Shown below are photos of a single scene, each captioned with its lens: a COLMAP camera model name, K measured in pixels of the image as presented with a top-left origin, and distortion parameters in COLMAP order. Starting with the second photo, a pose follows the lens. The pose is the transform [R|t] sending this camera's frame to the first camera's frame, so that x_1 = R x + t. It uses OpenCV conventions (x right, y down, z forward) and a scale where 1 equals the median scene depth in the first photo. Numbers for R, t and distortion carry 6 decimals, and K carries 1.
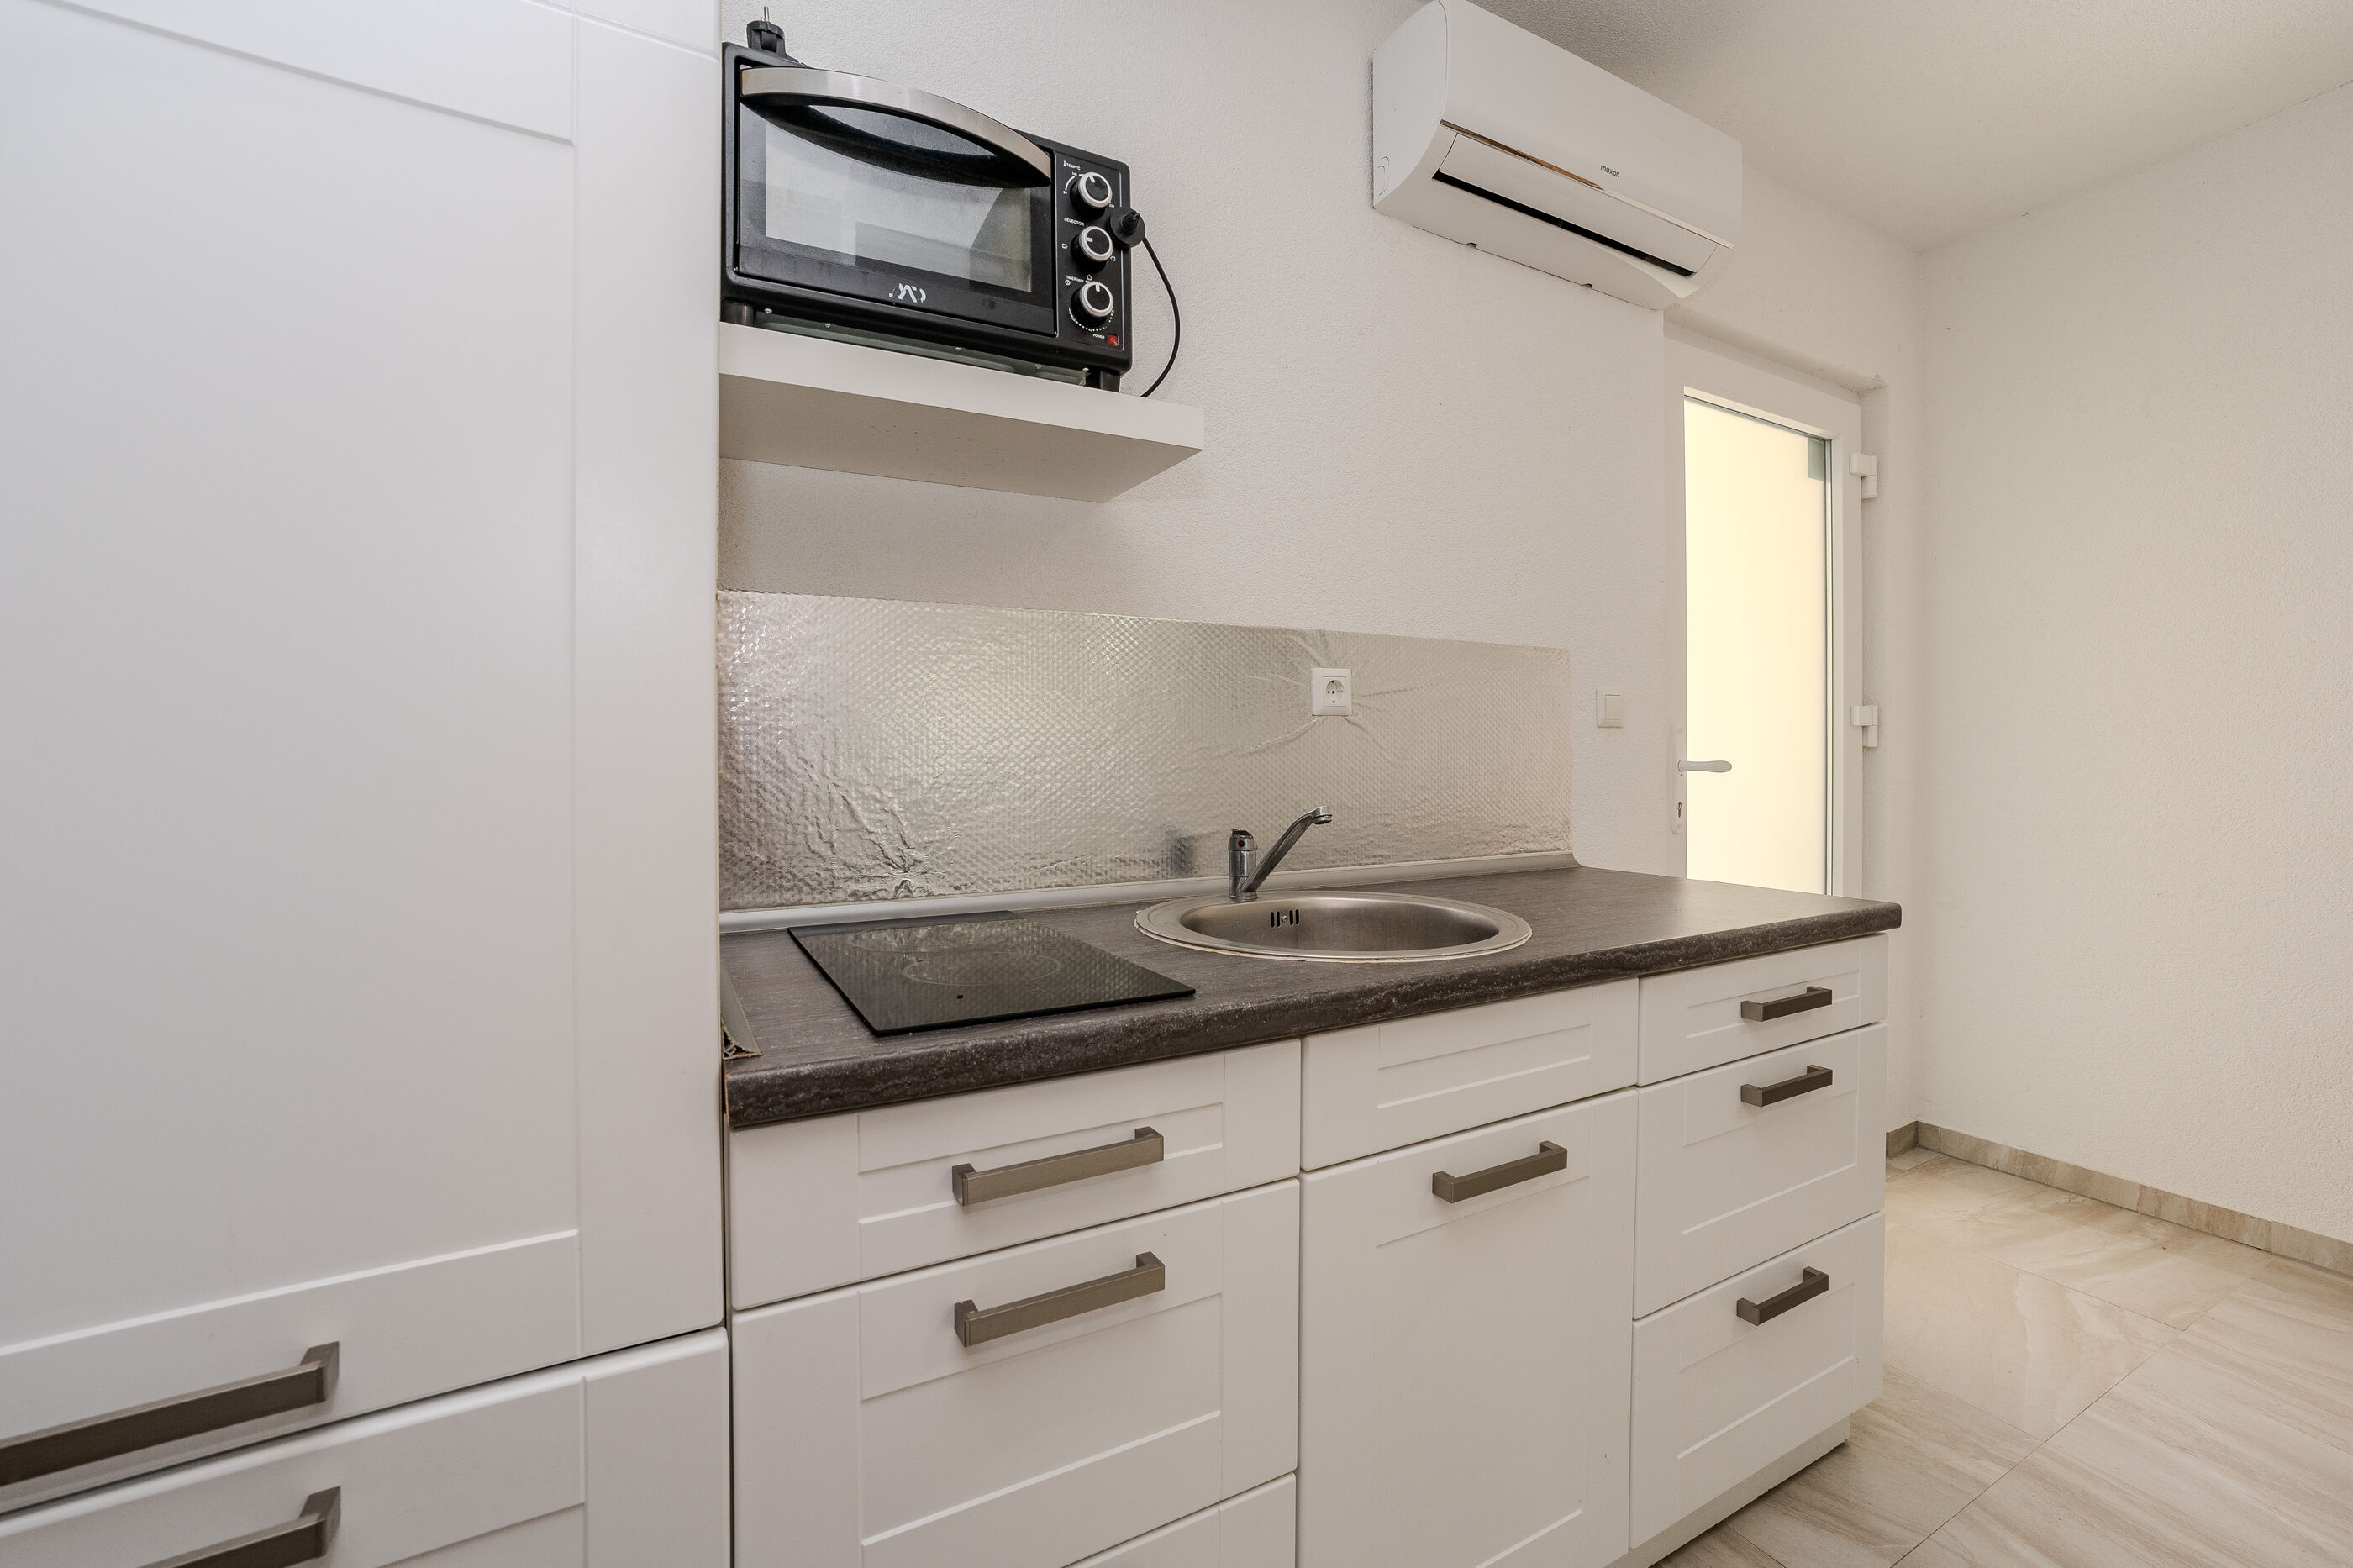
lens RADIAL K [[984.9, 0, 1173.7], [0, 984.9, 786.9], [0, 0, 1]] dist [-0.059723, 0.025648]
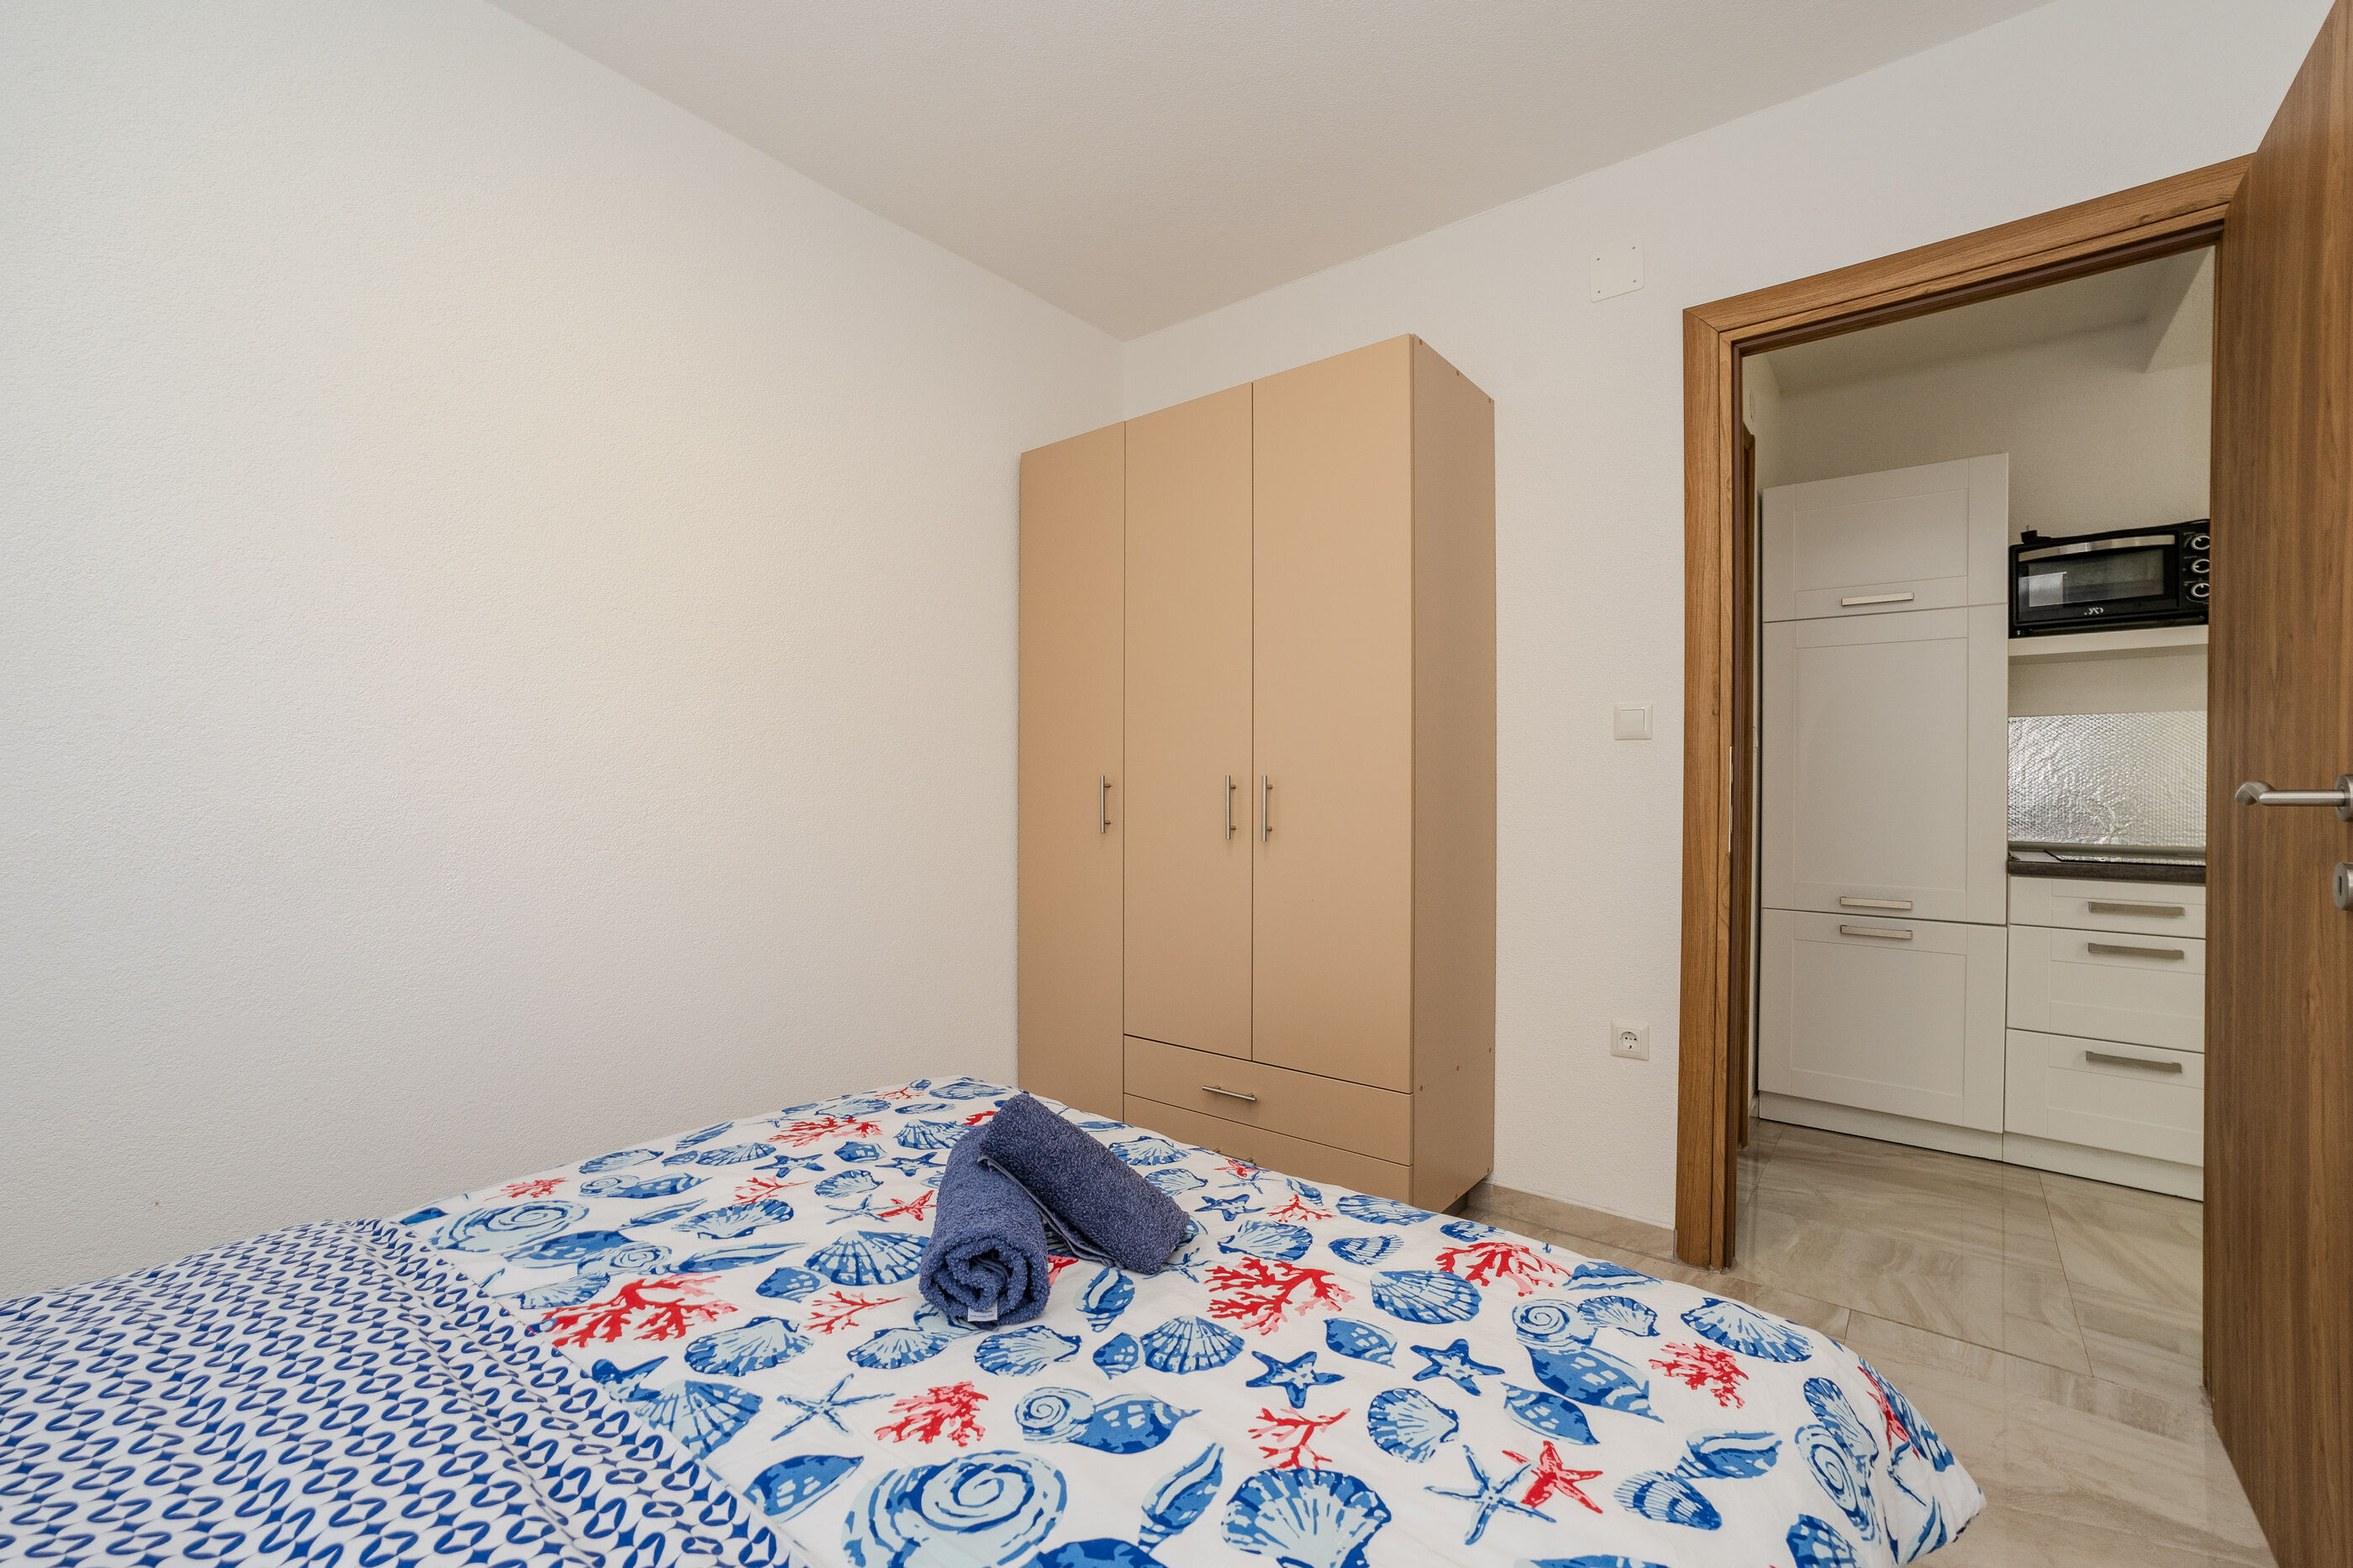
lens RADIAL K [[984.9, 0, 1173.7], [0, 984.9, 786.9], [0, 0, 1]] dist [-0.059723, 0.025648]
pose [[0.399809, 0.004106, -0.916589, 1.157078], [-0.008965, 0.999960, 0.000569, -0.015014], [0.916555, 0.007989, 0.399829, -2.446475]]
